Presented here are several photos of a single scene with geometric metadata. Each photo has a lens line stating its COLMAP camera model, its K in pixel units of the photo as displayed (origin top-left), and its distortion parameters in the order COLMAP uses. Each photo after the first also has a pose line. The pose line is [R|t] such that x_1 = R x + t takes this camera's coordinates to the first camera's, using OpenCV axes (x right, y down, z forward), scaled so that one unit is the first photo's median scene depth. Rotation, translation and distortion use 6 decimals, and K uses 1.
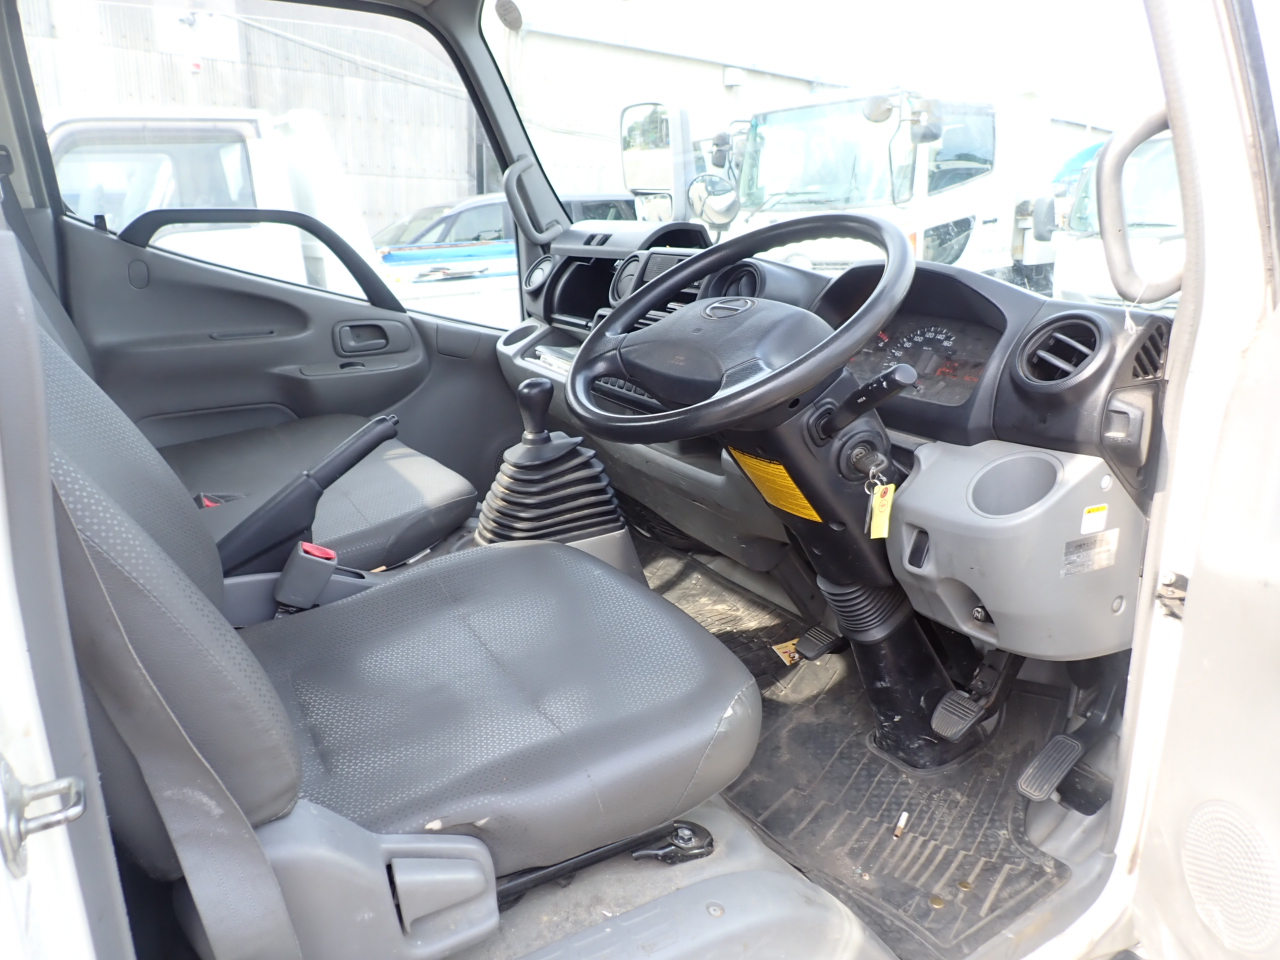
lens RADIAL K [[923.7, 0, 640.0], [0, 923.7, 480.0], [0, 0, 1]] dist [0.000373, -0.003294]
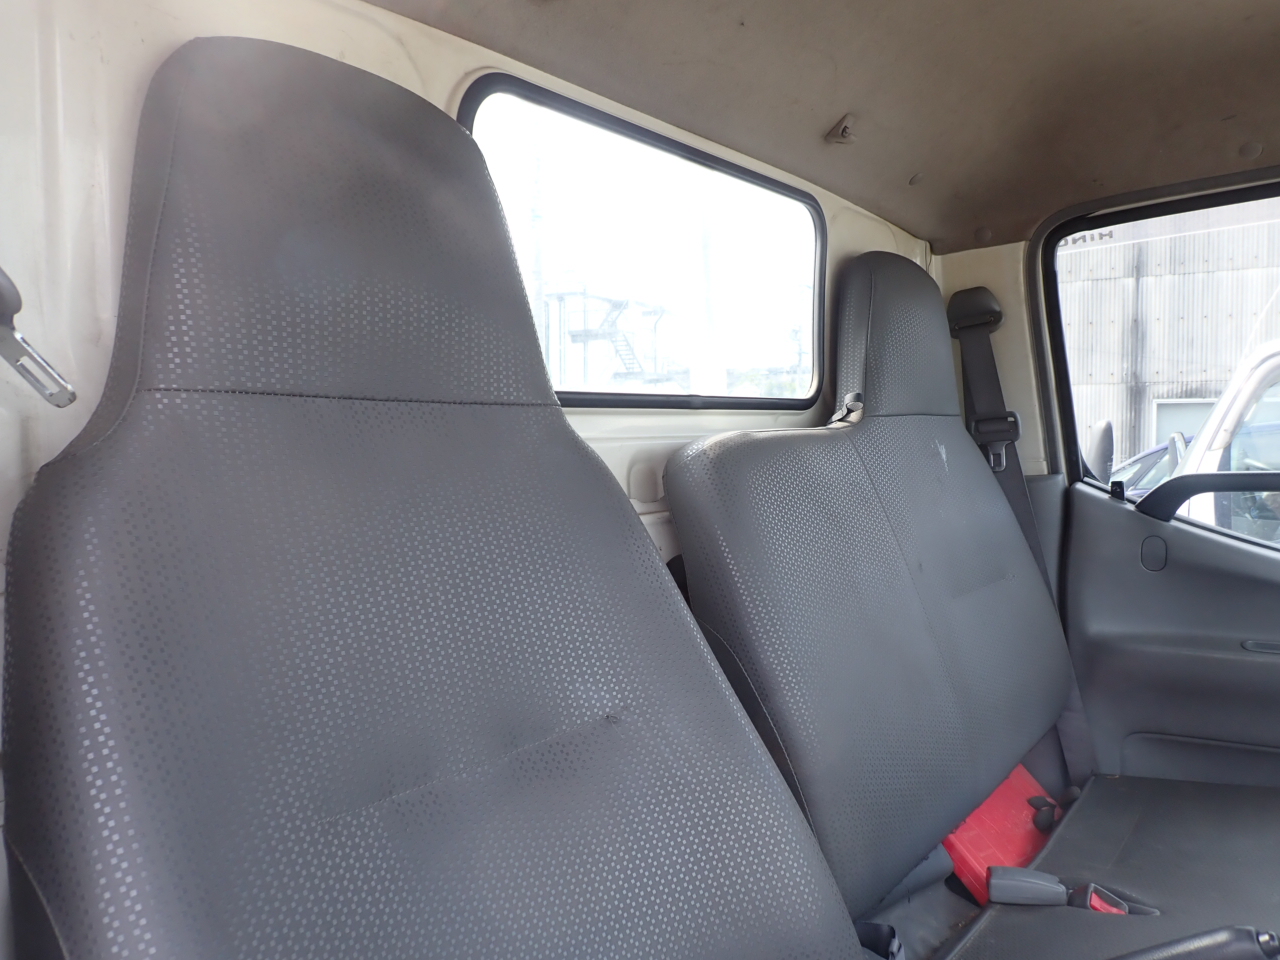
lens RADIAL K [[940.6, 0, 640.0], [0, 940.6, 480.0], [0, 0, 1]] dist [0.000373, -0.001957]
pose [[0.367519, 0.012243, -0.929935, 0.042810], [-0.226986, 0.970855, -0.076925, -0.121271], [0.901891, 0.239353, 0.359587, 0.296481]]
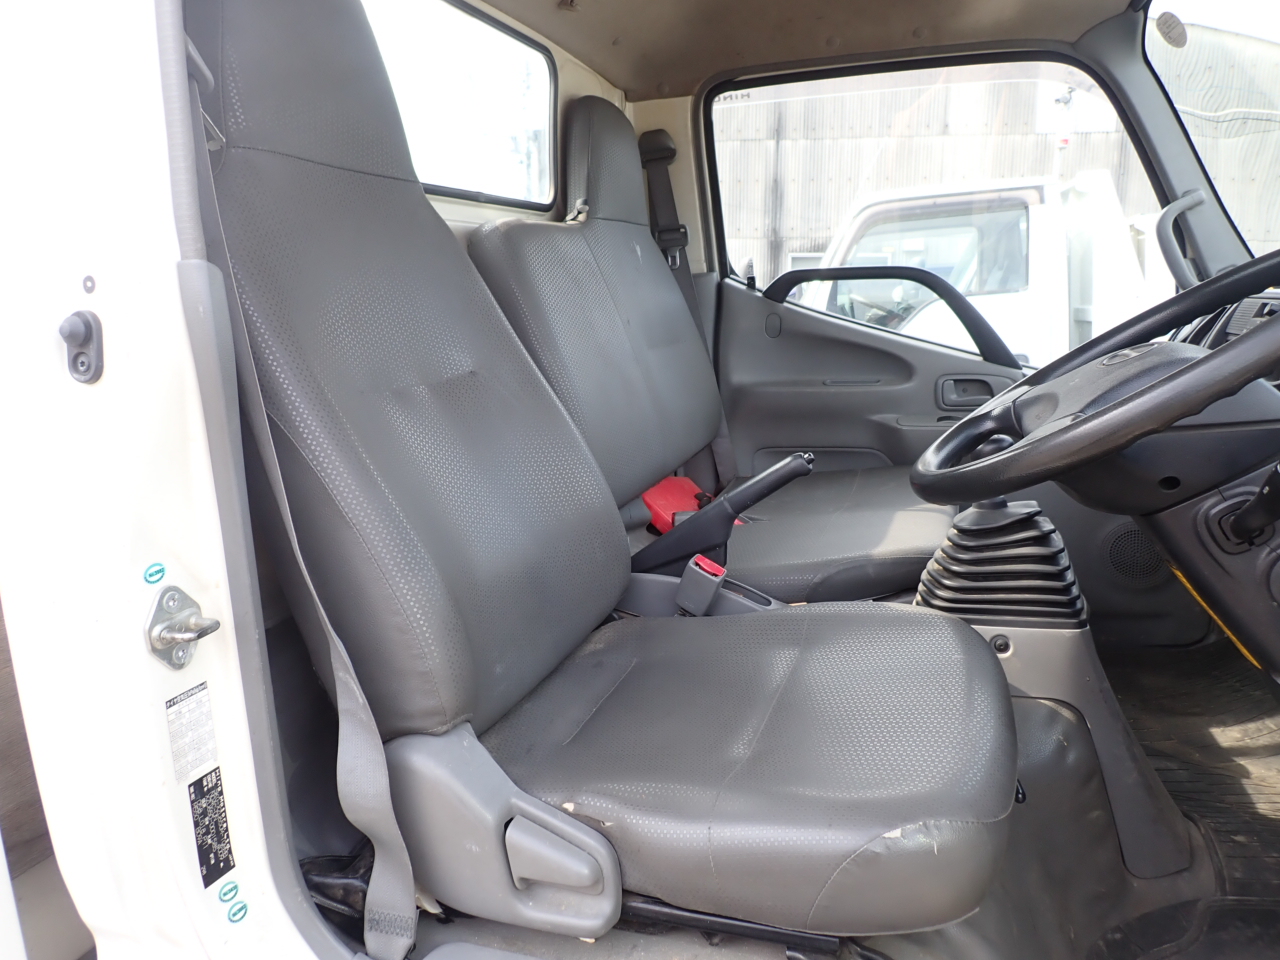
lens RADIAL K [[931.3, 0, 640.0], [0, 931.3, 480.0], [0, 0, 1]] dist [0.000778, -0.005082]
pose [[0.658807, 0.123298, -0.742139, 0.238764], [-0.177744, 0.984060, 0.005705, -0.008666], [0.731013, 0.128152, 0.670221, 0.115676]]
